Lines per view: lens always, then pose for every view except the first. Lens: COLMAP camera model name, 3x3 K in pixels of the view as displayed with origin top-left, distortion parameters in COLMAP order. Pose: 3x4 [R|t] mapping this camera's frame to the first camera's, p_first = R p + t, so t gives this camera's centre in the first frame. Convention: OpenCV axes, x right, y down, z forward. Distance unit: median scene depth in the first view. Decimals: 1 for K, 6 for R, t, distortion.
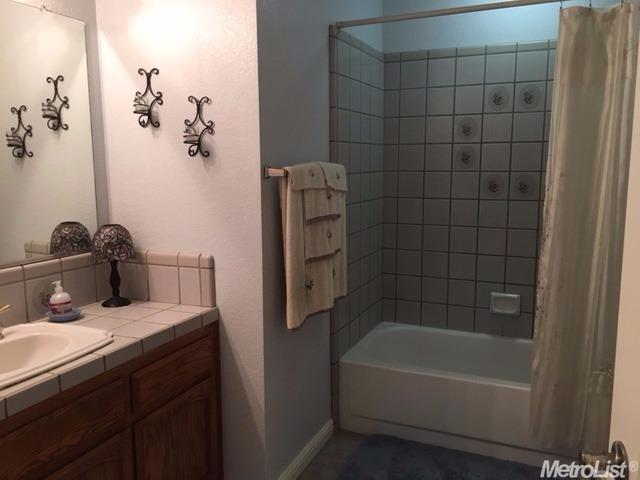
lens RADIAL K [[550.3, 0, 320.4], [0, 550.3, 240.9], [0, 0, 1]] dist [0.063032, -0.065630]
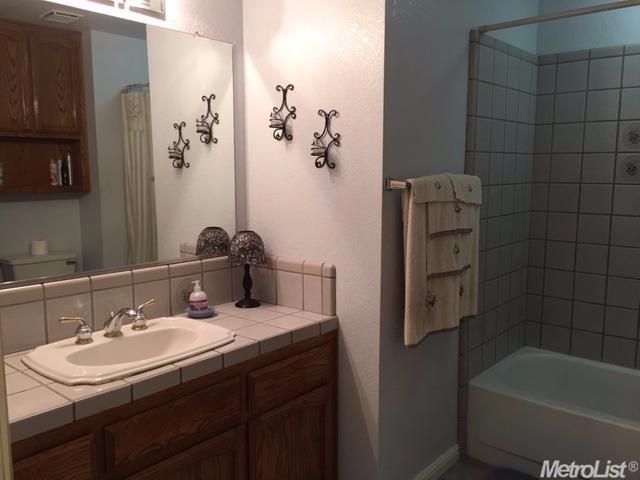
lens RADIAL K [[550.3, 0, 319.0], [0, 550.3, 239.7], [0, 0, 1]] dist [0.063032, -0.065630]
pose [[0.956183, 0.042989, -0.289597, 0.068335], [-0.047100, 0.998864, -0.007236, -0.011501], [0.288957, 0.020558, 0.957121, 0.019006]]
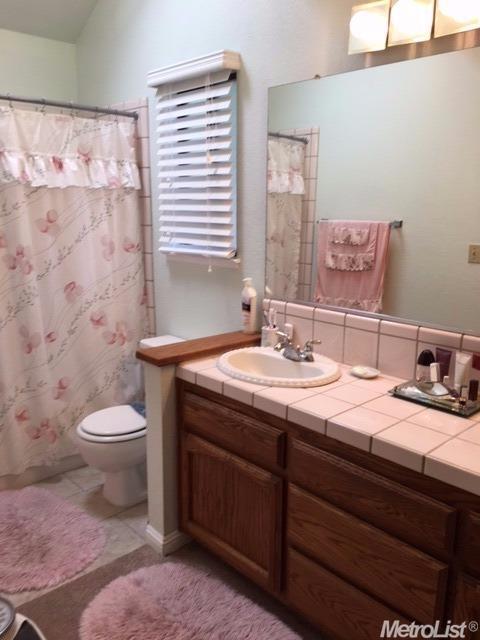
lens RADIAL K [[550.3, 0, 240.3], [0, 550.3, 320.3], [0, 0, 1]] dist [0.063032, -0.065630]
pose [[-0.405374, 0.165867, -0.898977, 0.281729], [-0.162320, 0.954714, 0.249345, -0.095777], [0.899624, 0.247000, -0.360093, 0.647778]]
